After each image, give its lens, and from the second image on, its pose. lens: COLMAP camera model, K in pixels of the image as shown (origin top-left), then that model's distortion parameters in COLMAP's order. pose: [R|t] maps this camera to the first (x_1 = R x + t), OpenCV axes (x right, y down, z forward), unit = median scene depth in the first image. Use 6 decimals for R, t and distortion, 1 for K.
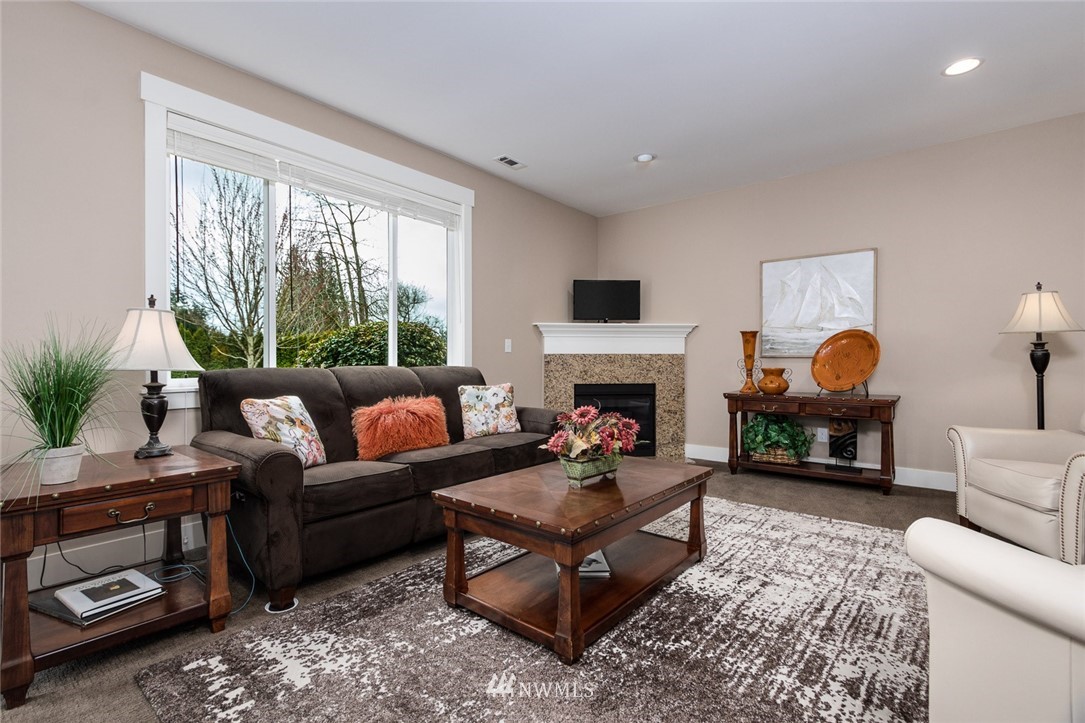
lens RADIAL K [[504.7, 0, 539.6], [0, 504.7, 355.1], [0, 0, 1]] dist [0.010725, -0.004867]
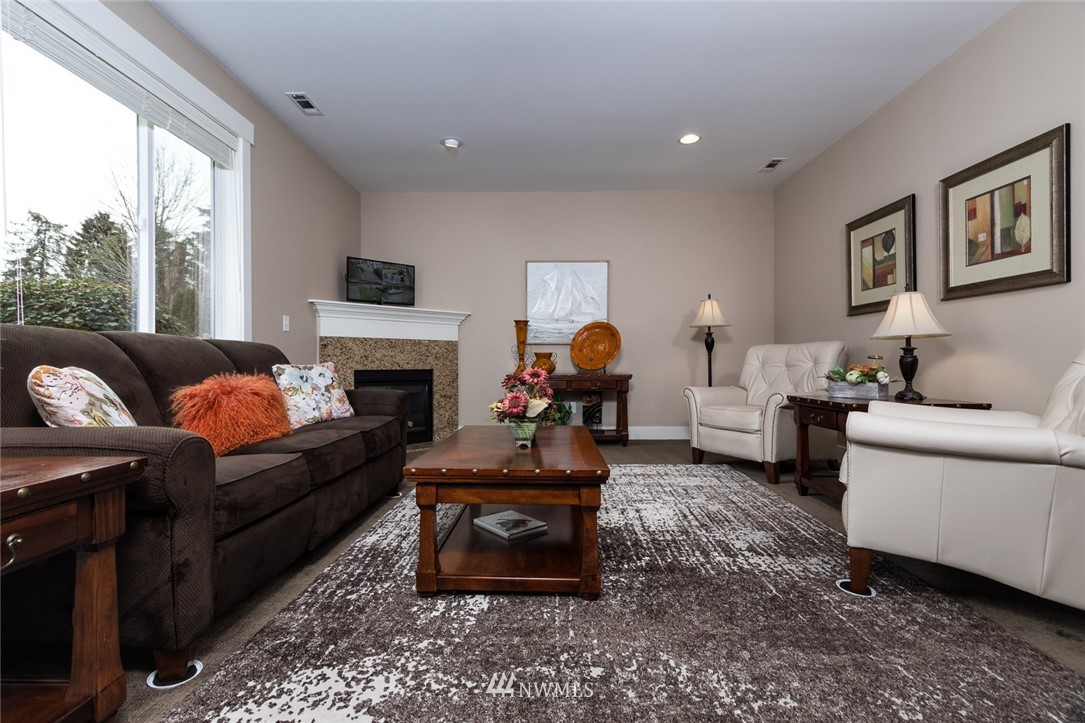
lens RADIAL K [[504.7, 0, 526.0], [0, 504.7, 361.7], [0, 0, 1]] dist [0.010725, -0.004867]
pose [[0.780658, 0.003193, 0.624950, -0.443301], [-0.003774, 0.999993, -0.000394, 0.070583], [-0.624947, -0.002051, 0.780664, 0.163847]]
